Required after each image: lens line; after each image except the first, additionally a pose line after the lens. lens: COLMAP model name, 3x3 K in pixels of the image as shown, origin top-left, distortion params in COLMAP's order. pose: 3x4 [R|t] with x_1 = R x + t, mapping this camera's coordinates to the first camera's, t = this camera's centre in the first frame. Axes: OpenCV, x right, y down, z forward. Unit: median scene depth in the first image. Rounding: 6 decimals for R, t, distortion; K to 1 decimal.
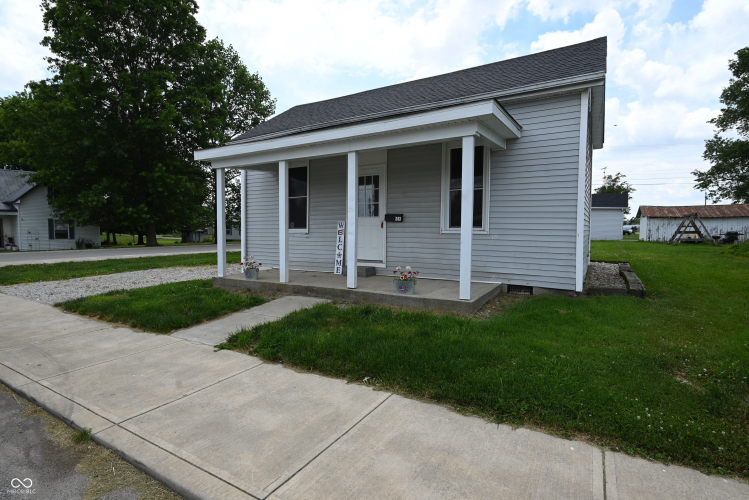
lens RADIAL K [[380.8, 0, 377.2], [0, 380.8, 251.4], [0, 0, 1]] dist [-0.005596, -0.000850]
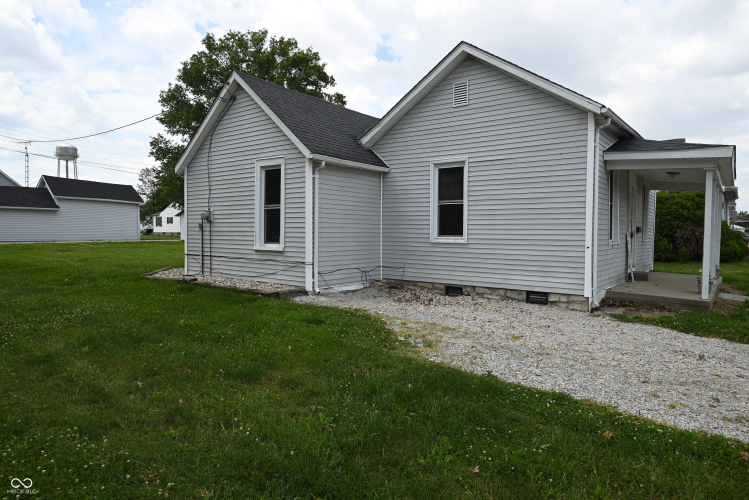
lens RADIAL K [[468.0, 0, 380.6], [0, 468.0, 253.1], [0, 0, 1]] dist [-0.003578, -0.001611]
pose [[0.120766, -0.049085, 0.991467, -1.519207], [0.044770, 0.998030, 0.043956, -0.112105], [-0.991671, 0.039079, 0.122726, 1.581992]]
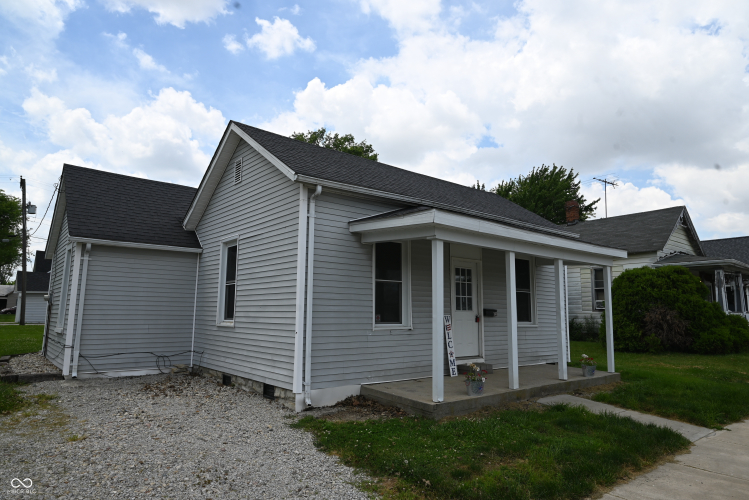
lens RADIAL K [[468.0, 0, 380.7], [0, 468.0, 251.2], [0, 0, 1]] dist [-0.003578, -0.001611]
pose [[0.334141, 0.124423, 0.934275, -1.231875], [0.041031, 0.988388, -0.146304, -0.075358], [-0.941630, 0.087220, 0.325156, 0.812216]]
